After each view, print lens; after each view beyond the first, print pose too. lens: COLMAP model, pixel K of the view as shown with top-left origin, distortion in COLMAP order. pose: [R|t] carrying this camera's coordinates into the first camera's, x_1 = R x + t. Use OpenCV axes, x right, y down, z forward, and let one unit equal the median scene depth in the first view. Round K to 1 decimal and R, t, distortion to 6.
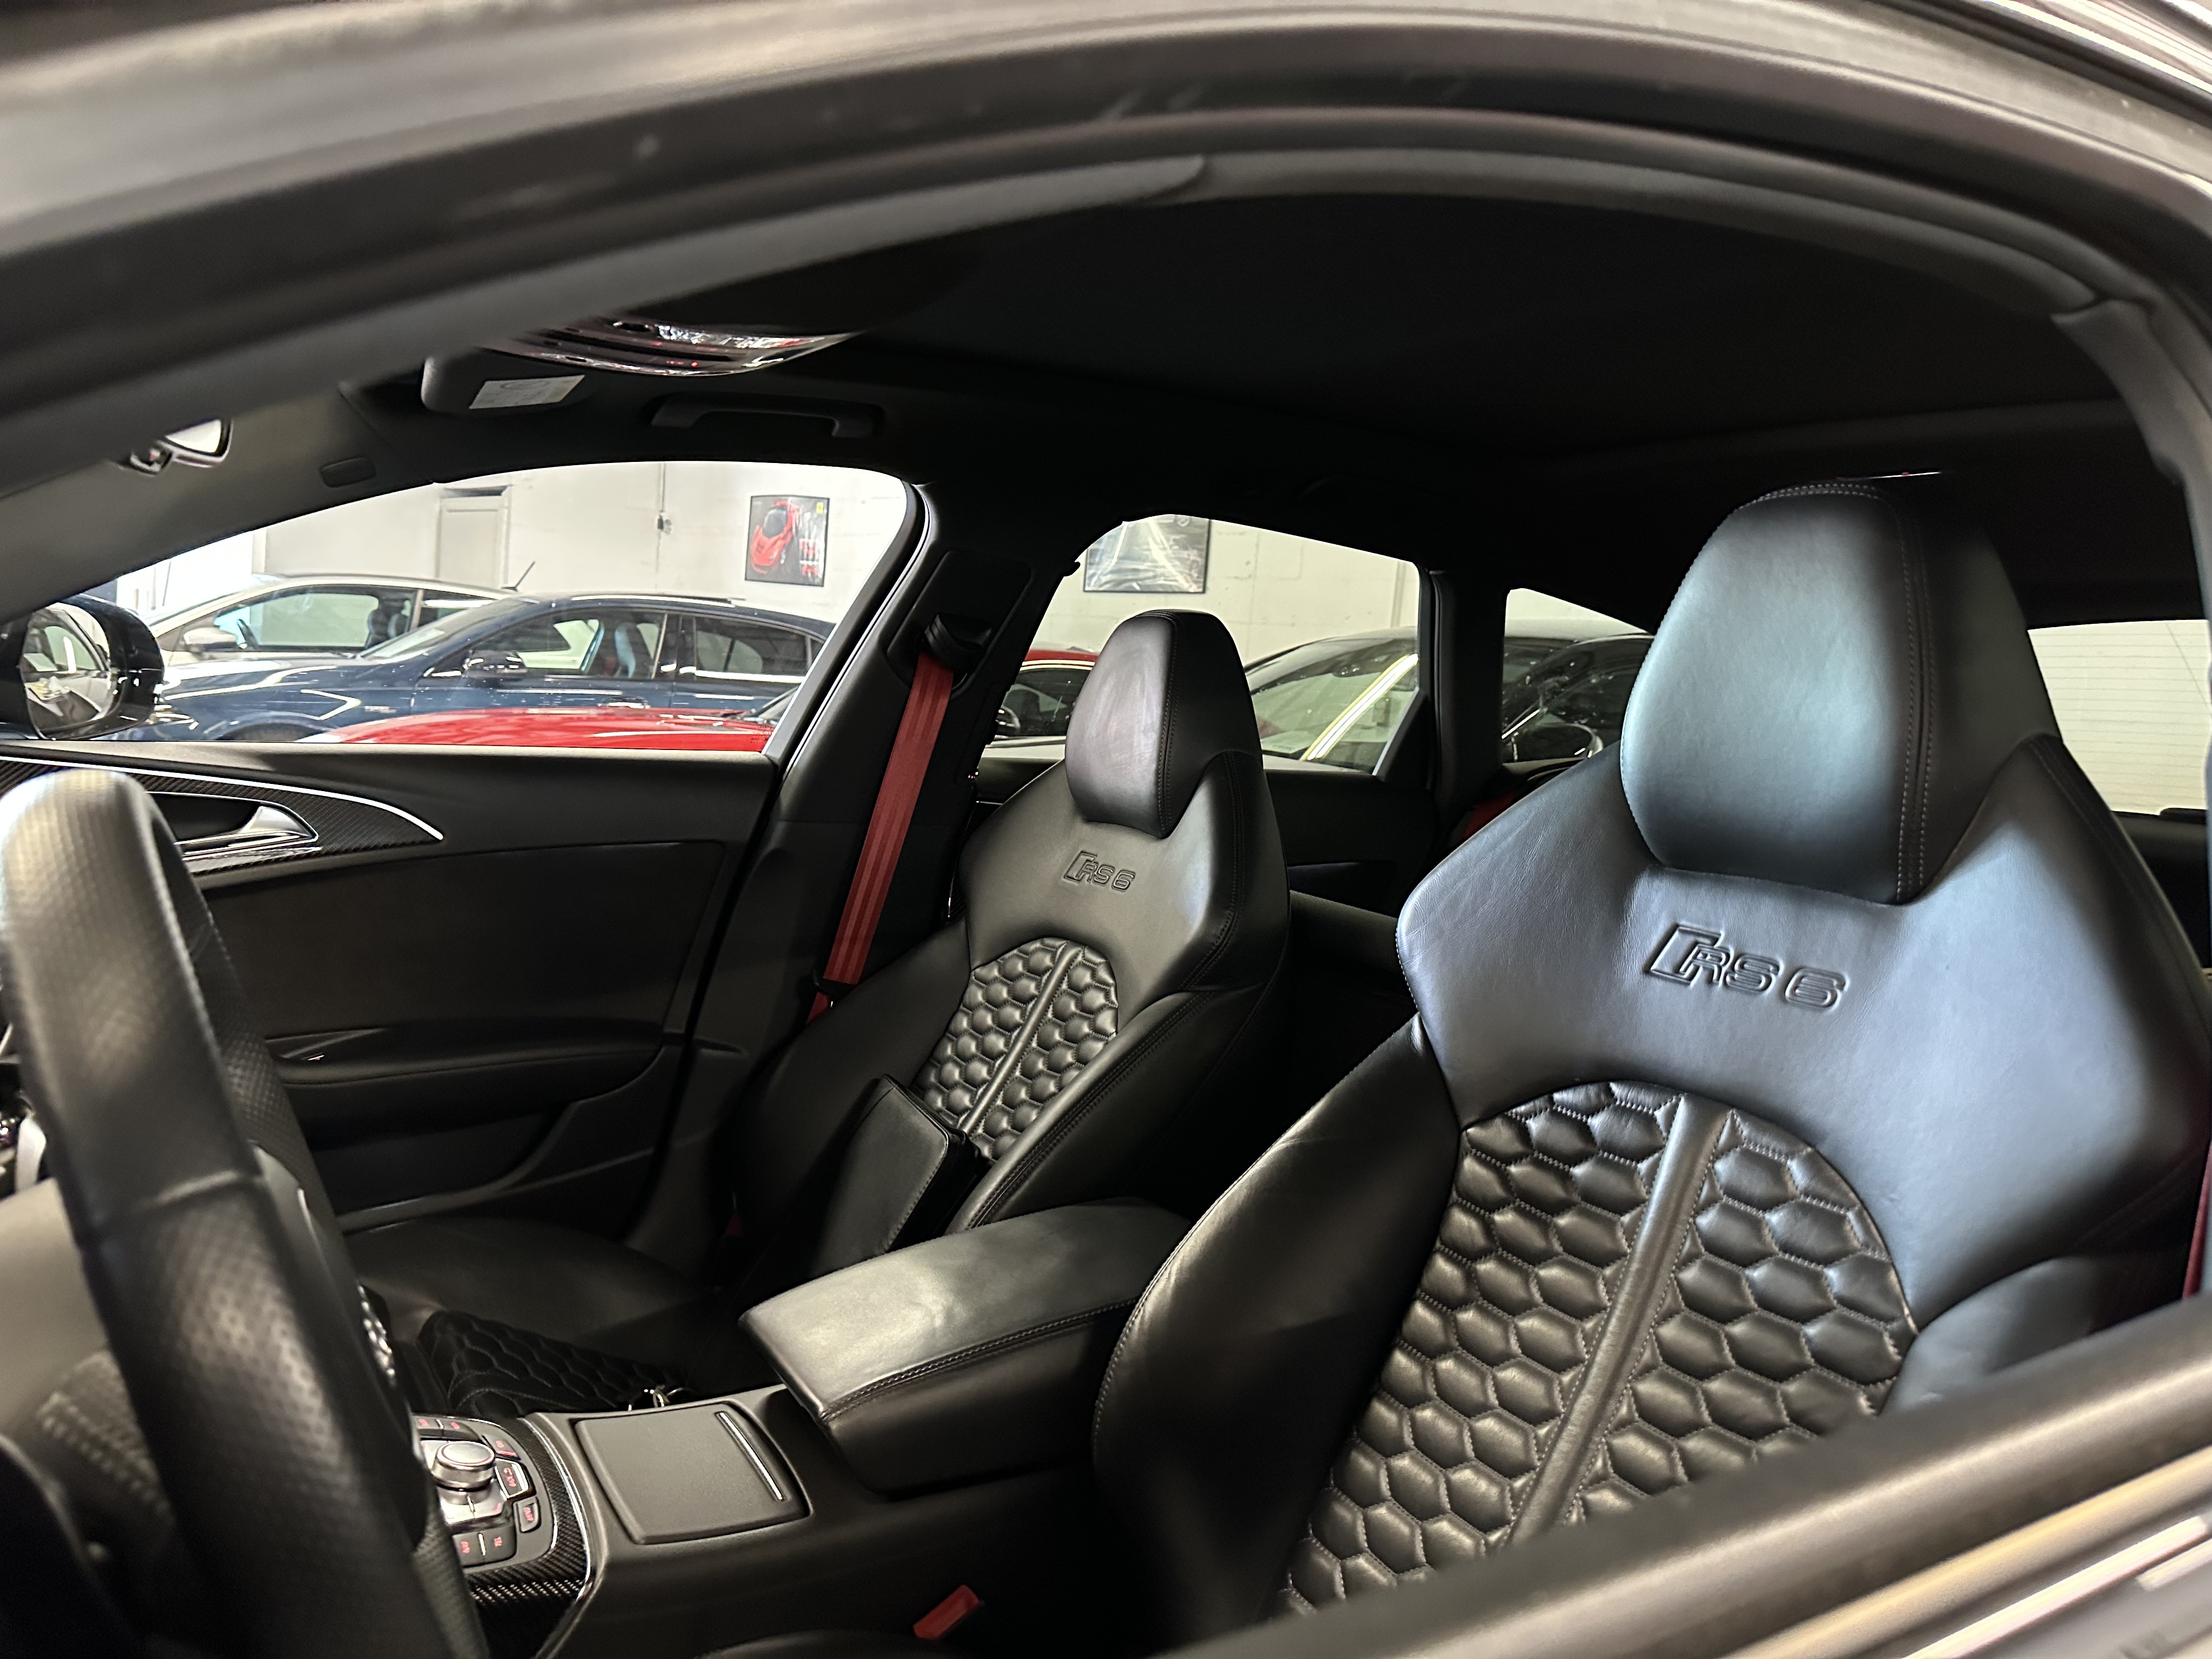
lens RADIAL K [[1489.5, 0, 1111.1], [0, 1489.5, 850.5], [0, 0, 1]] dist [-0.005379, -0.005114]
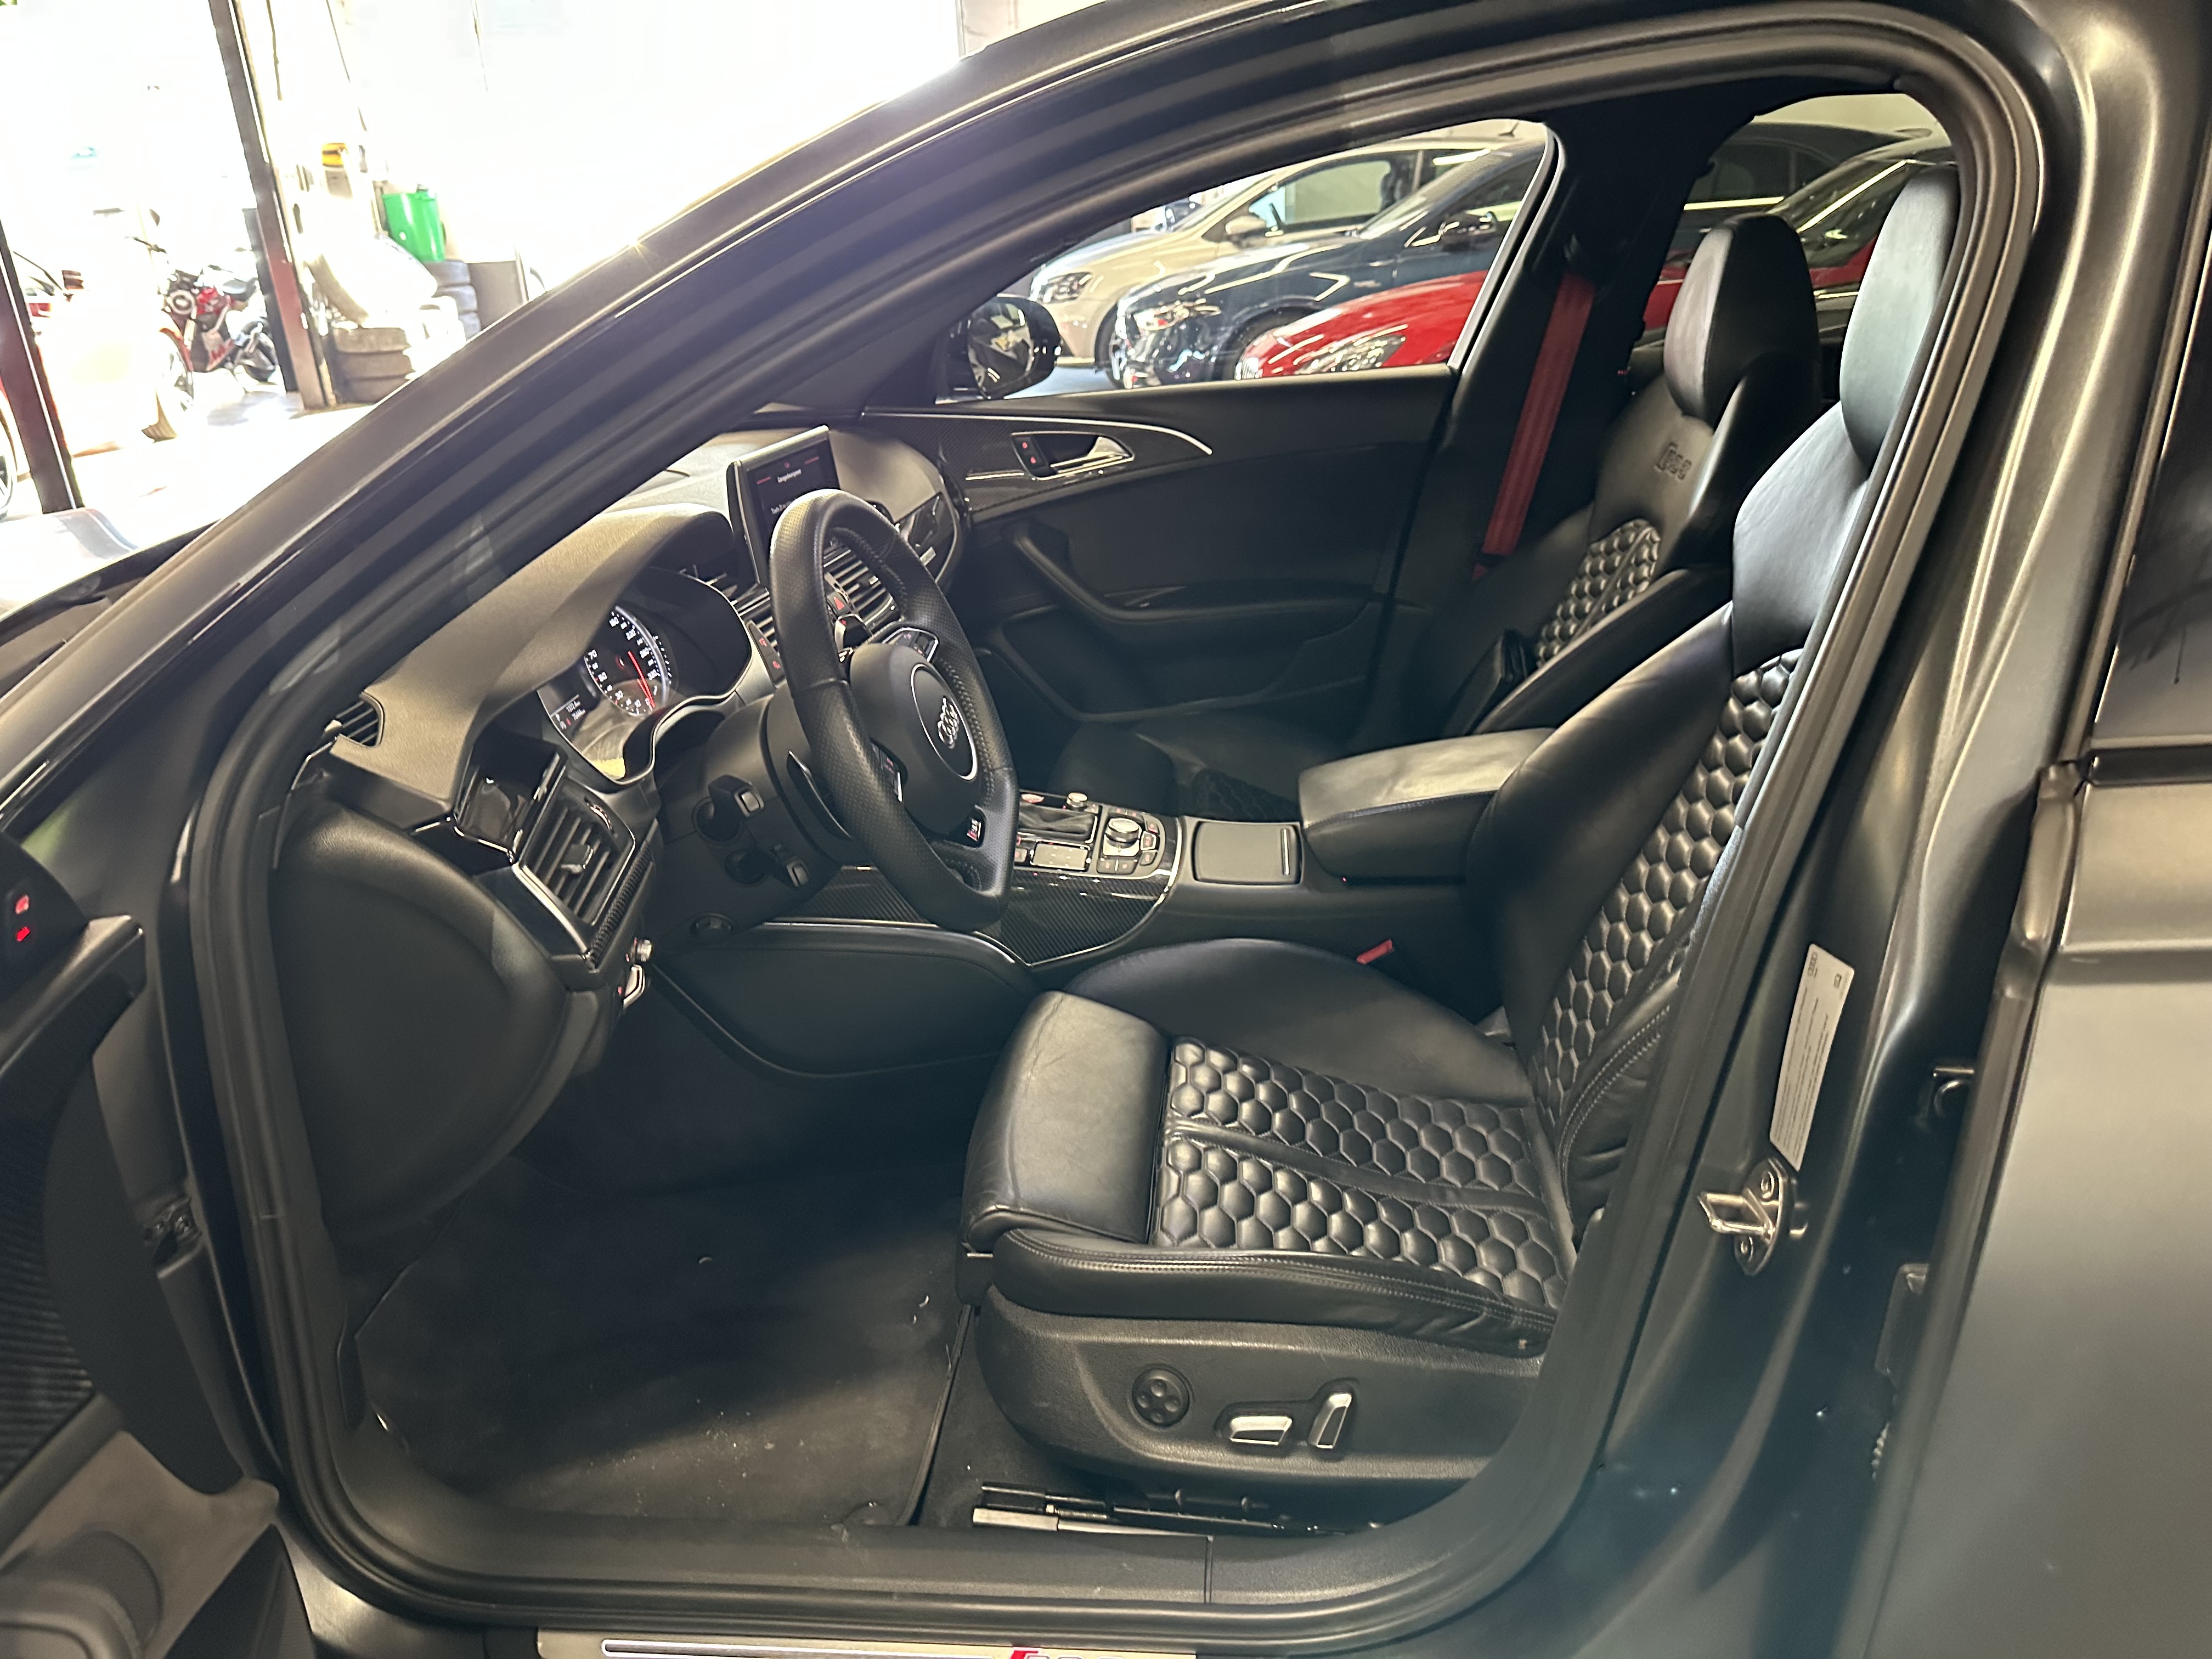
lens RADIAL K [[1554.6, 0, 1099.9], [0, 1554.6, 855.8], [0, 0, 1]] dist [-0.000587, -0.008583]
pose [[0.777759, 0.123288, -0.616354, 0.397005], [0.061014, 0.961137, 0.269245, -0.040073], [0.625595, -0.247013, 0.740010, -0.241447]]
